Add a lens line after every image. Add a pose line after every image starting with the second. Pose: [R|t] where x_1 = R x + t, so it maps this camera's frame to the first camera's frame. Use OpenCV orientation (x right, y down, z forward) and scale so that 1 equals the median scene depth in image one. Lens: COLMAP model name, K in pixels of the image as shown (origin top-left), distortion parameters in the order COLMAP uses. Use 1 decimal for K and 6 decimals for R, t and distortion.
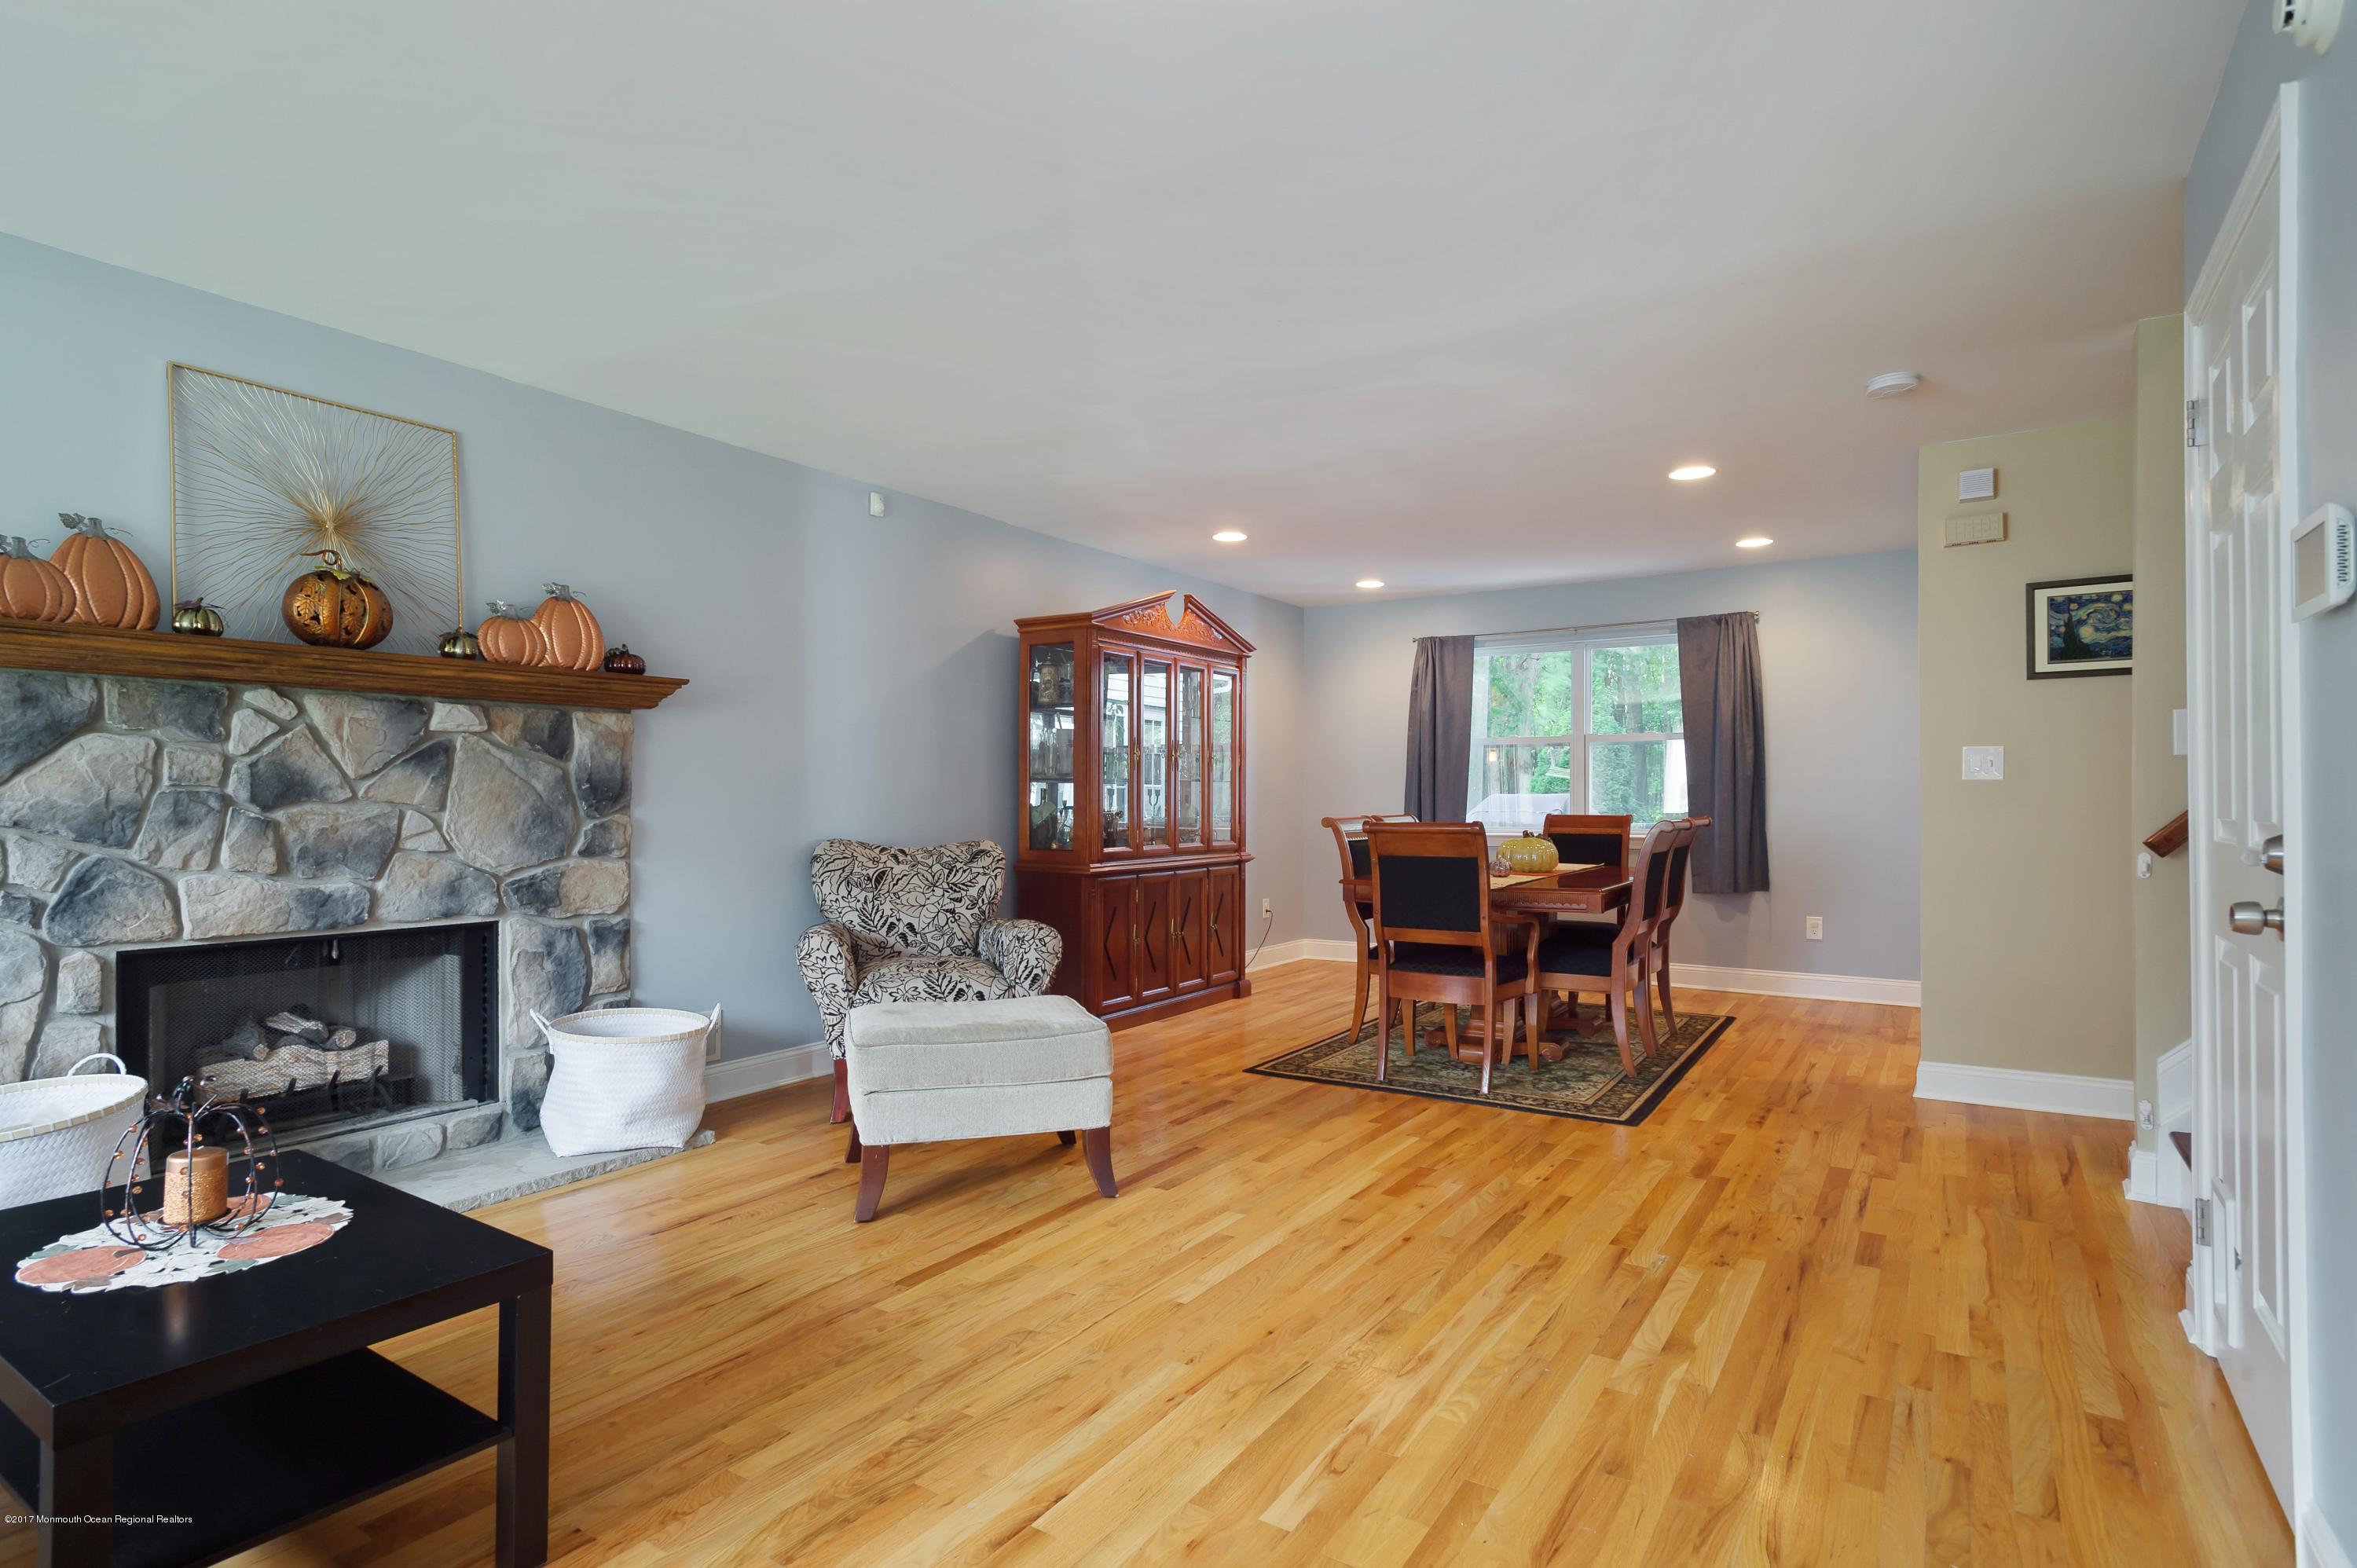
lens RADIAL K [[1228.0, 0, 1163.7], [0, 1228.0, 795.0], [0, 0, 1]] dist [0.004161, 0.000605]
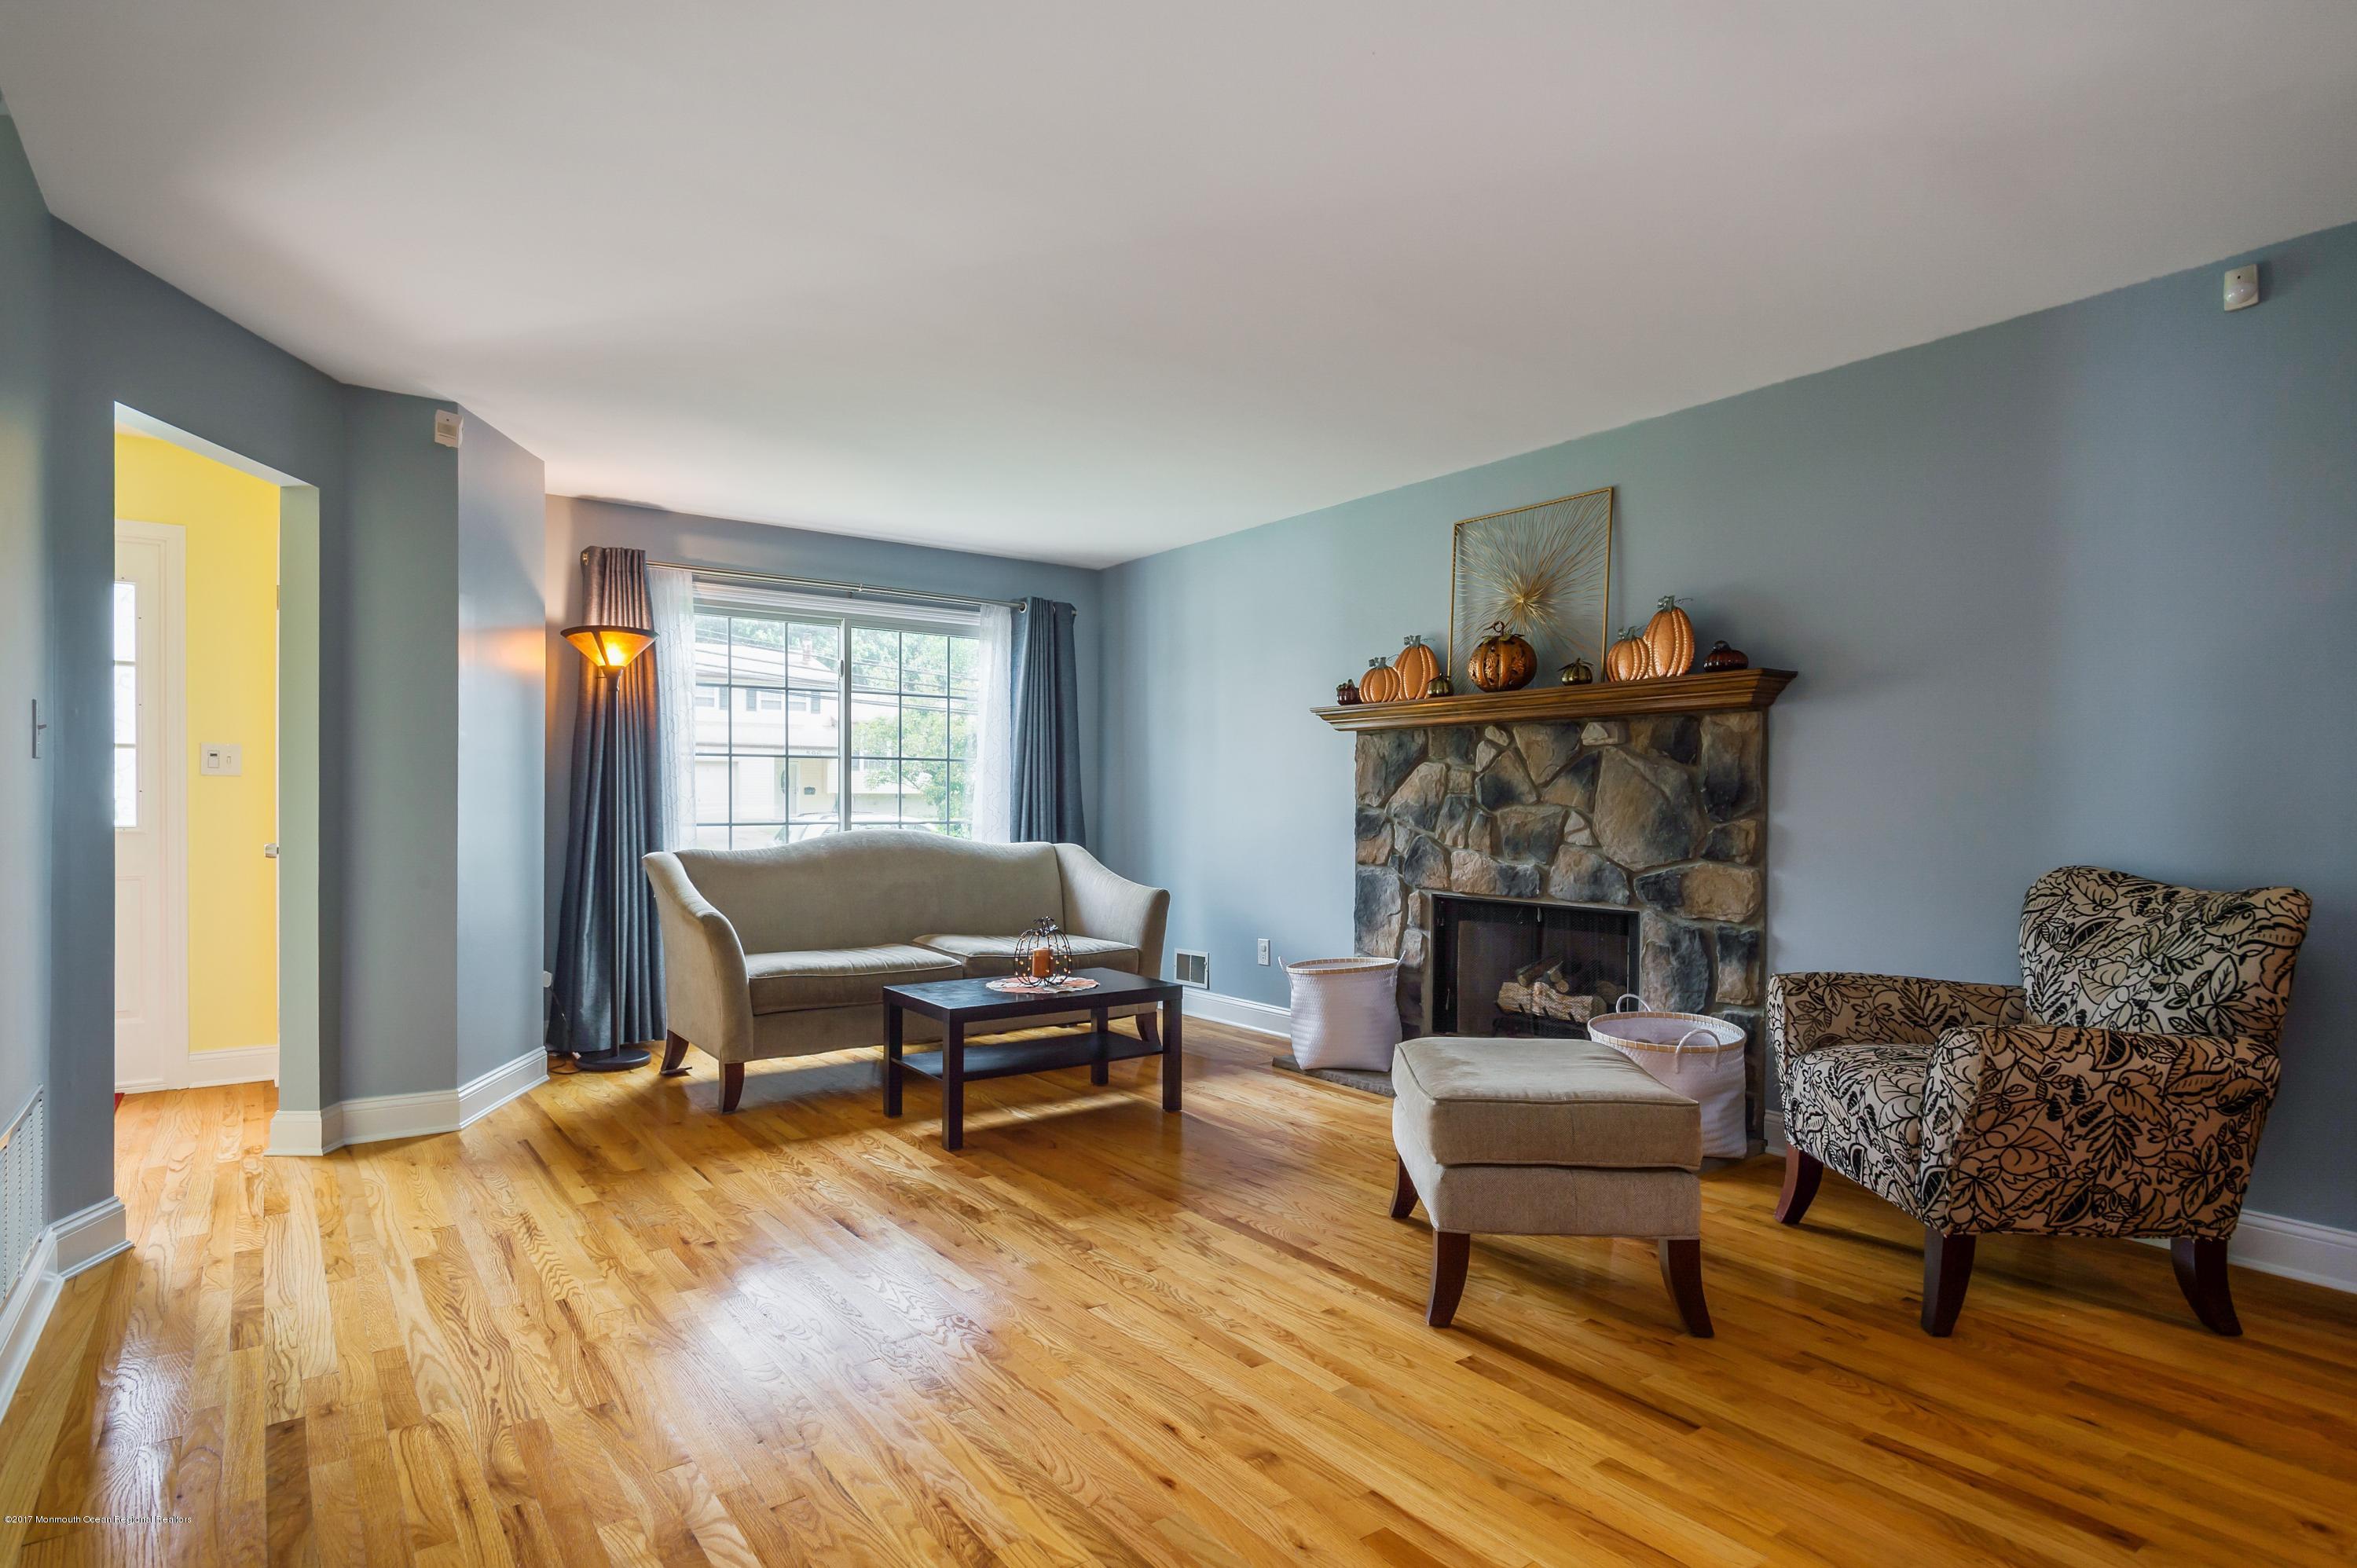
lens RADIAL K [[1228.0, 0, 1163.7], [0, 1228.0, 795.0], [0, 0, 1]] dist [0.004161, 0.000605]
pose [[-0.355869, -0.004960, -0.934523, 0.655858], [-0.001154, 0.999987, -0.004868, 0.002411], [0.934535, -0.000653, -0.355871, 1.000490]]
